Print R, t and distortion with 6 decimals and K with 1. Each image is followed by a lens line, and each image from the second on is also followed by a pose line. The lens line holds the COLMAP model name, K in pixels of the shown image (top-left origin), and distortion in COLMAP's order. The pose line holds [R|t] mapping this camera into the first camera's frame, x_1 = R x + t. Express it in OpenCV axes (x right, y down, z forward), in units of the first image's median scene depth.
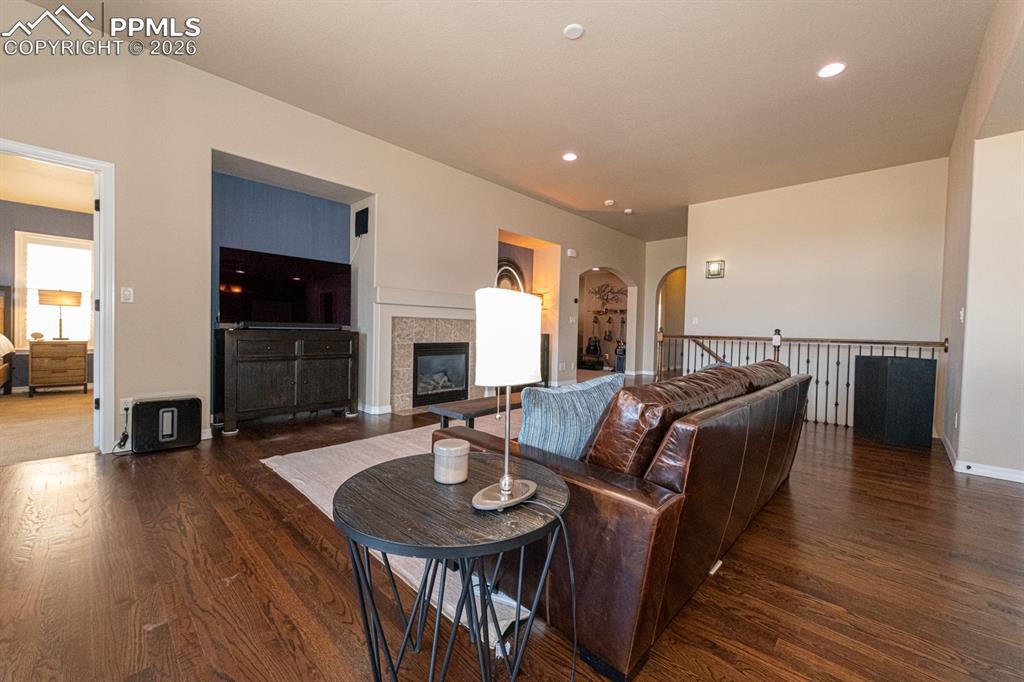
lens RADIAL K [[398.5, 0, 510.4], [0, 398.5, 342.0], [0, 0, 1]] dist [0.001350, -0.000567]
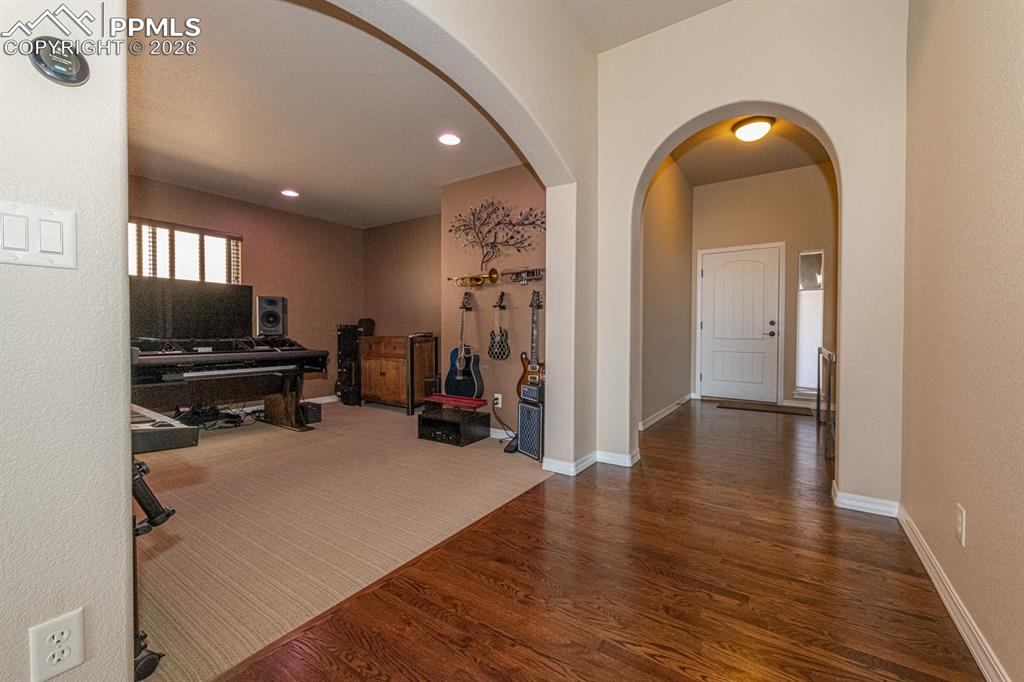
lens RADIAL K [[417.2, 0, 509.6], [0, 417.2, 334.2], [0, 0, 1]] dist [0.001386, 0.000165]
pose [[0.986877, -0.023939, 0.159692, 0.195762], [0.026731, 0.999525, -0.015355, -0.018398], [-0.159248, 0.019422, 0.987048, 0.629229]]
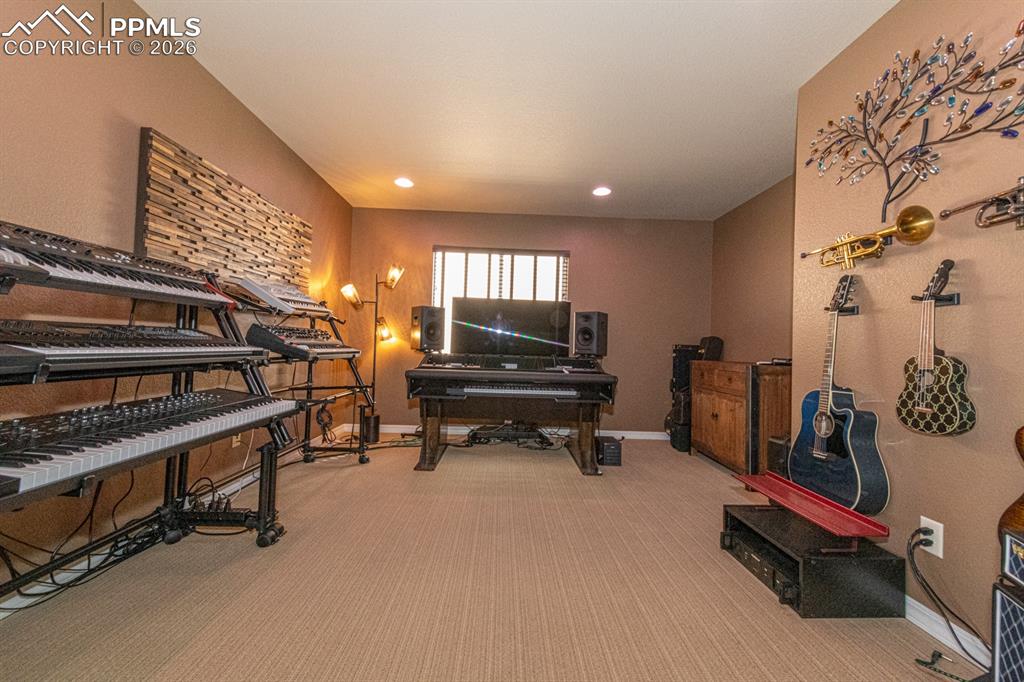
lens RADIAL K [[398.5, 0, 513.1], [0, 398.5, 338.1], [0, 0, 1]] dist [0.001350, -0.000567]
pose [[0.698647, -0.018461, -0.715228, 0.244539], [-0.032536, 0.997813, -0.057537, -0.022205], [0.714726, 0.063469, 0.696519, 0.799030]]
